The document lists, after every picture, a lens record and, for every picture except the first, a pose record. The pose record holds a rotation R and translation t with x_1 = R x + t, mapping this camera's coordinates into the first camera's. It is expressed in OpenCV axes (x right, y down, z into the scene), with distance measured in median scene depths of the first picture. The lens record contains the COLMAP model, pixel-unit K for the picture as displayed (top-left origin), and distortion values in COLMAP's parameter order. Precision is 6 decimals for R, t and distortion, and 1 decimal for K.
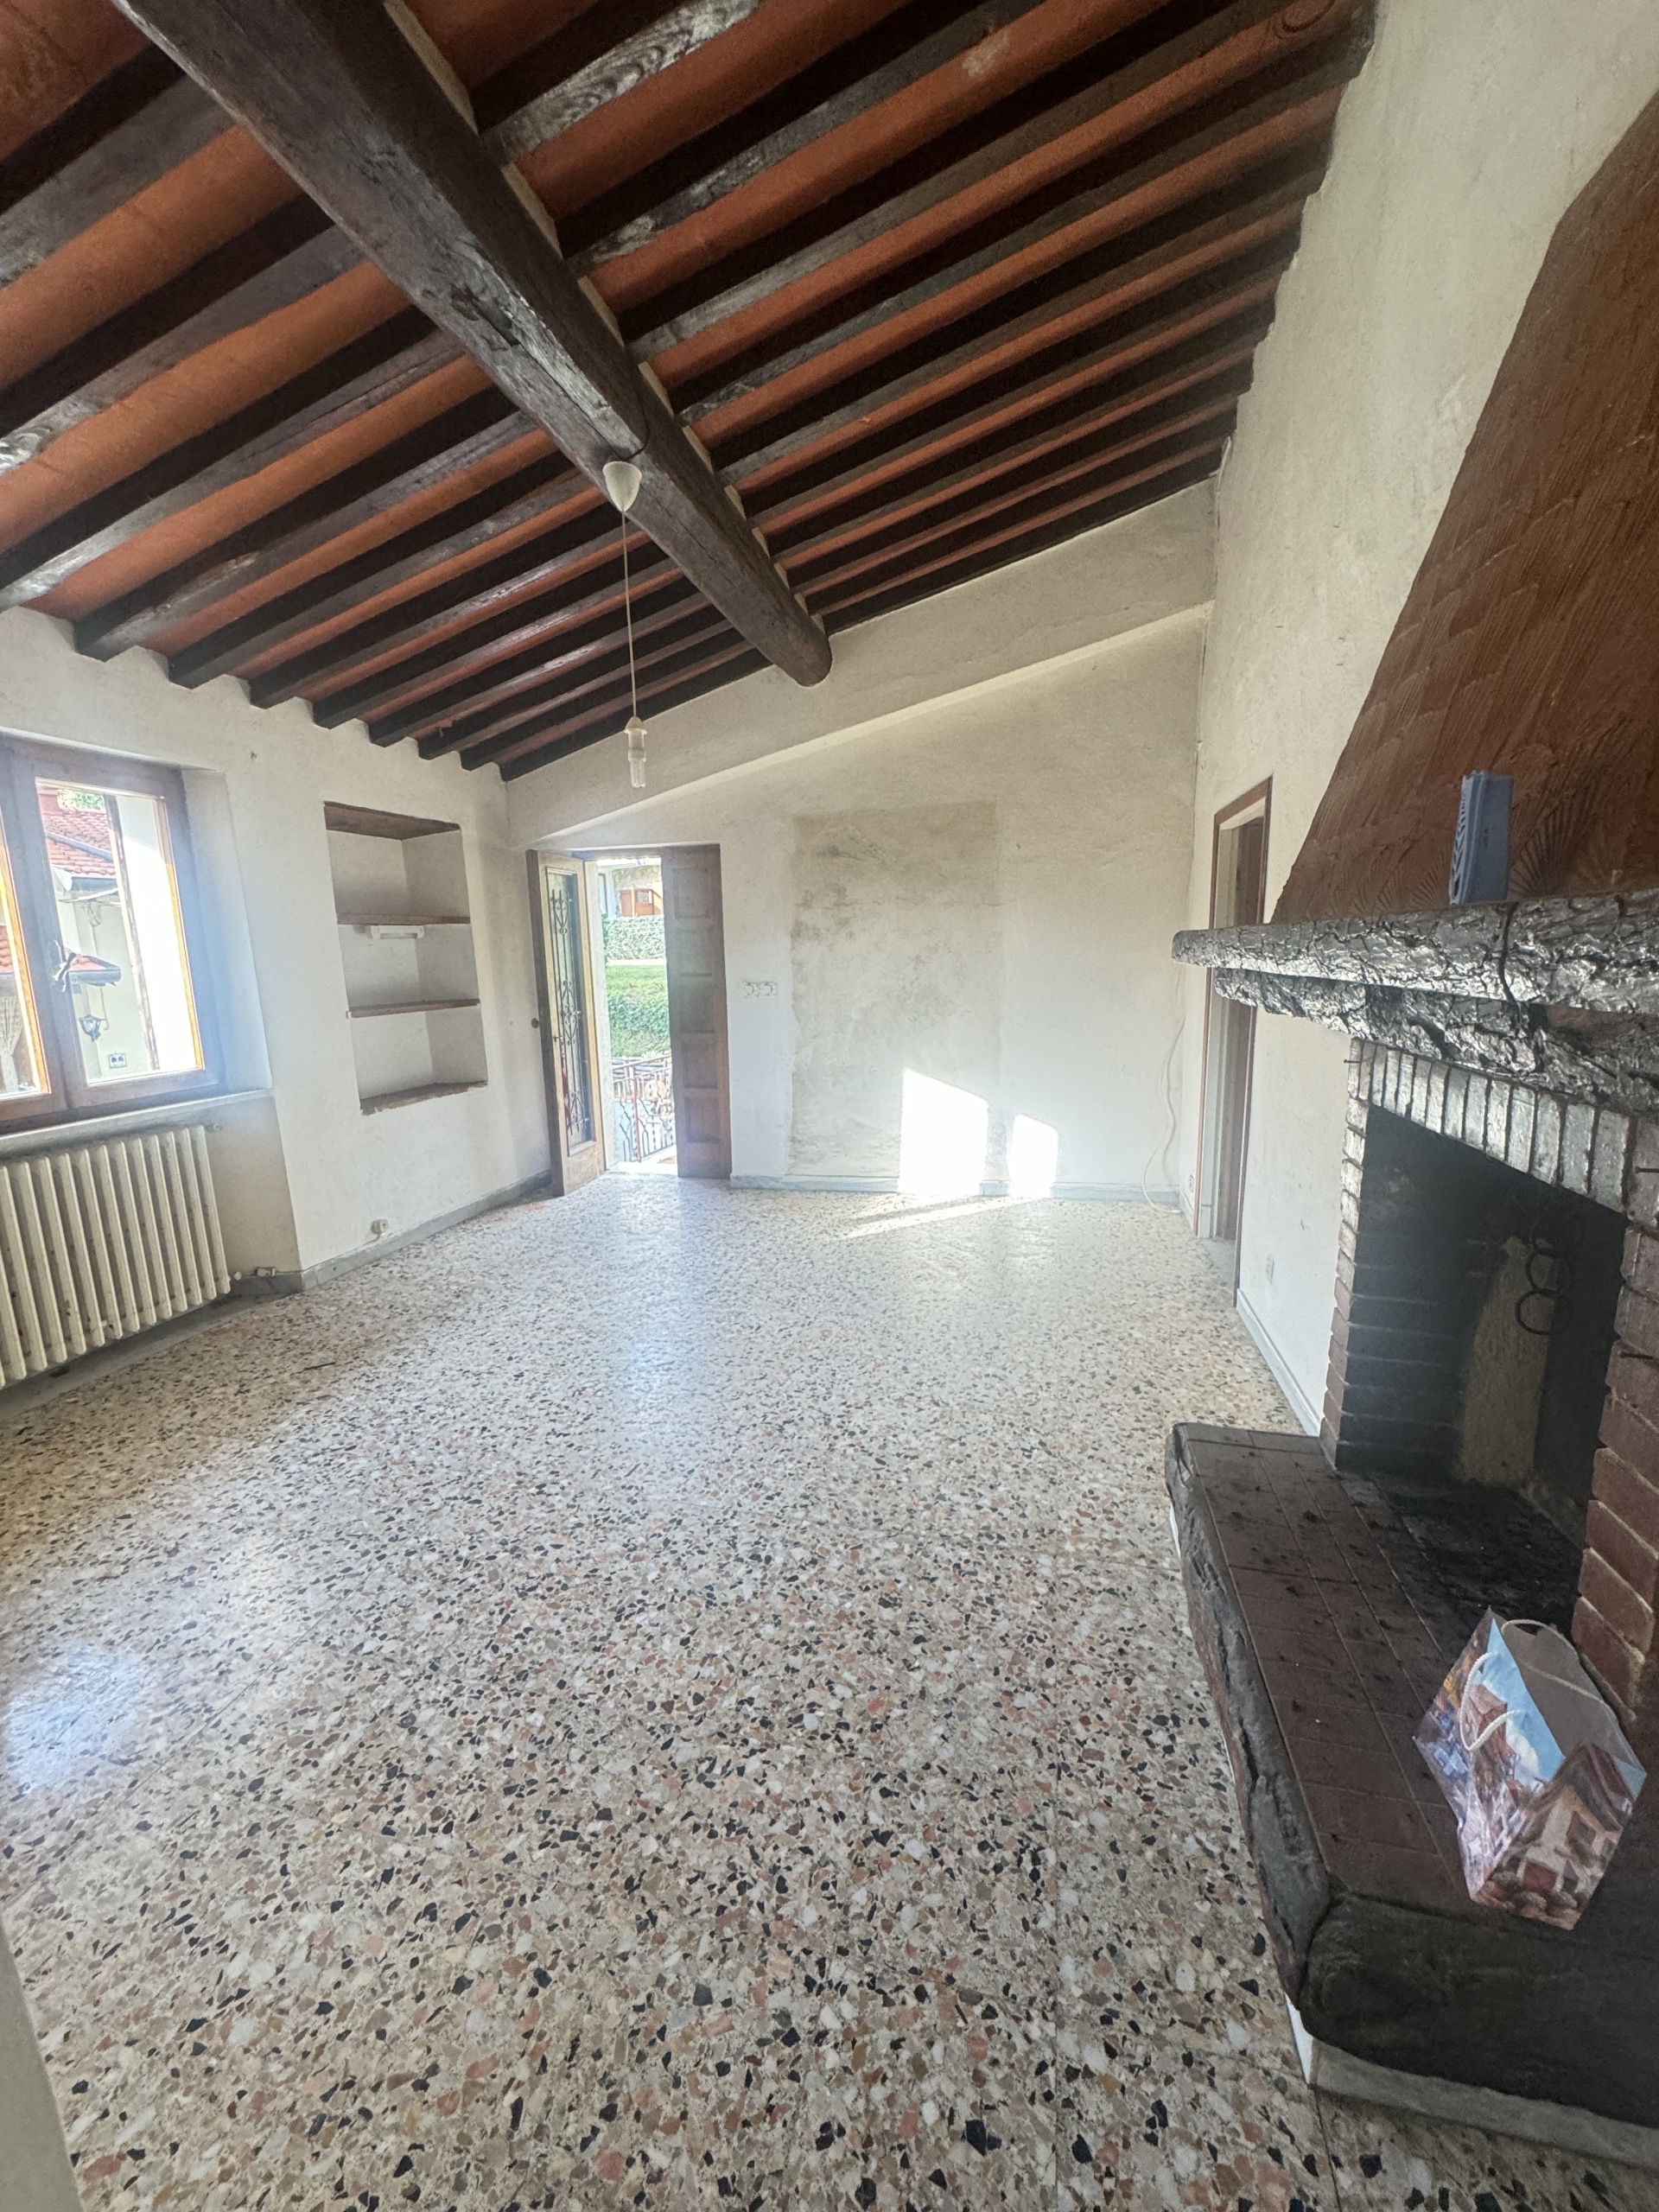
lens RADIAL K [[884.6, 0, 830.6], [0, 884.6, 1103.3], [0, 0, 1]] dist [-0.003027, 0.000468]
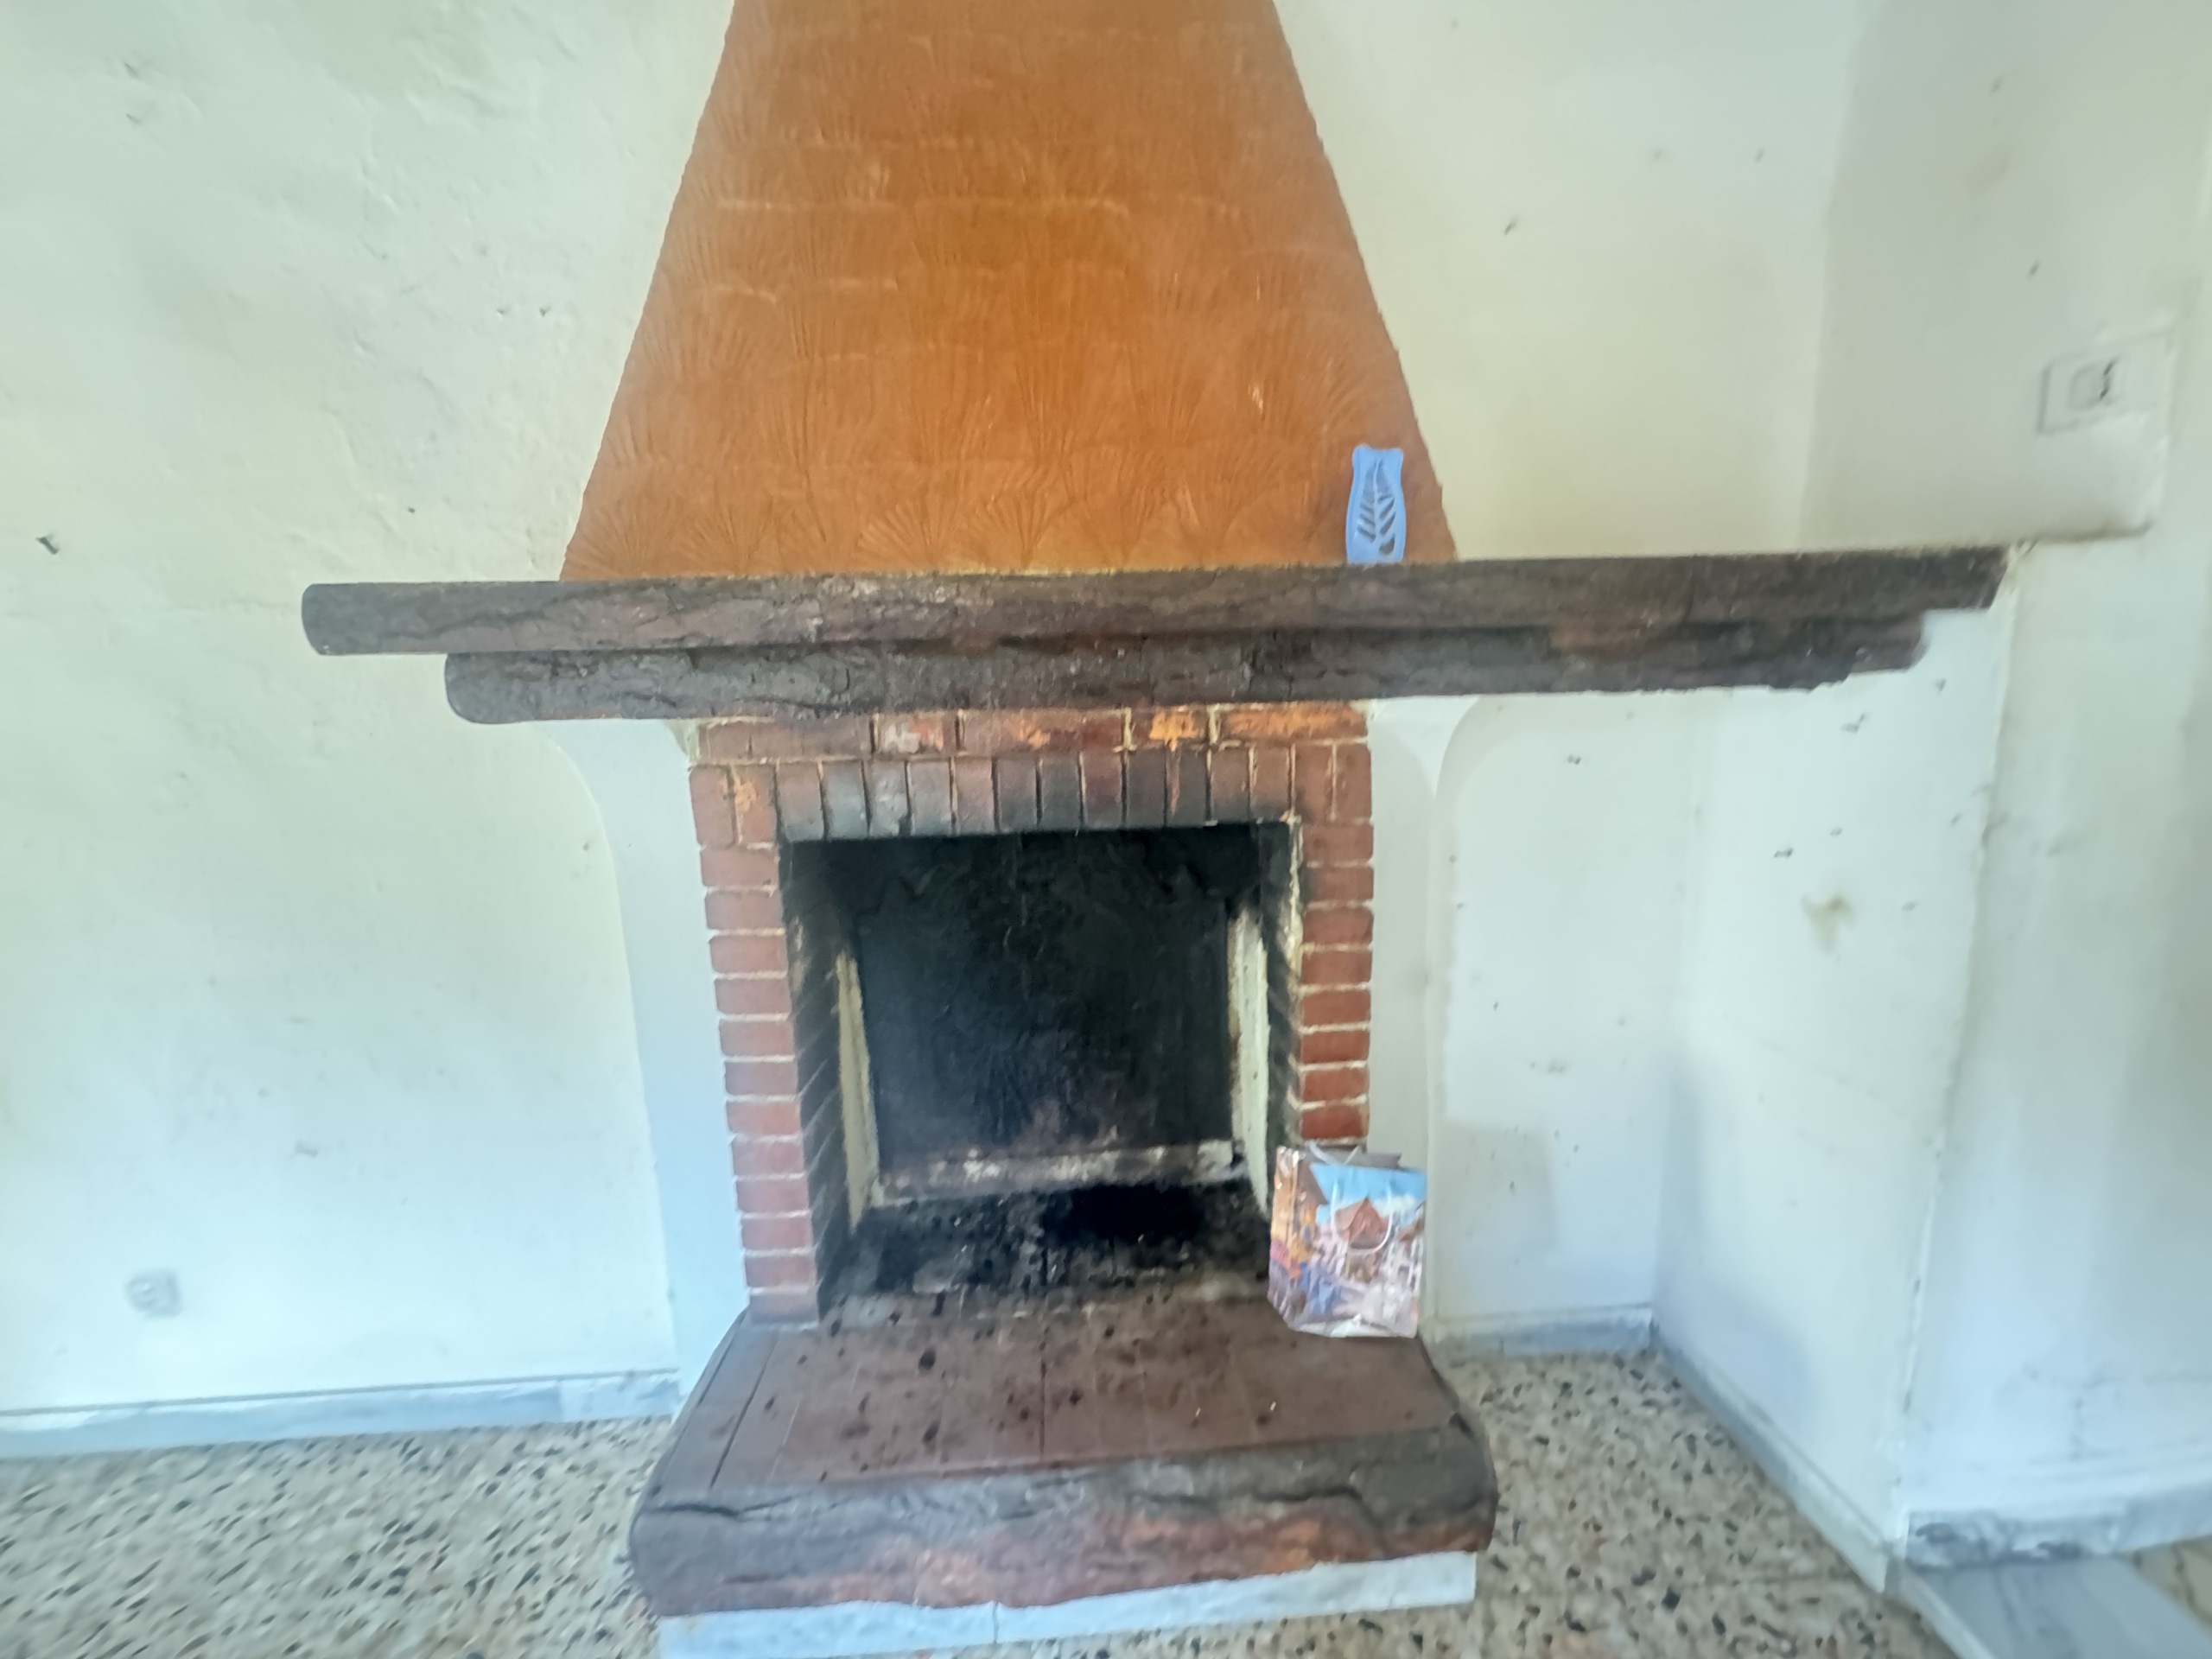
lens RADIAL K [[884.6, 0, 1097.3], [0, 884.6, 822.7], [0, 0, 1]] dist [-0.003027, 0.000468]
pose [[-0.278749, -0.122104, 0.952570, -0.116271], [0.196197, 0.963725, 0.180946, -0.065086], [-0.940110, 0.237330, -0.244681, 0.609495]]
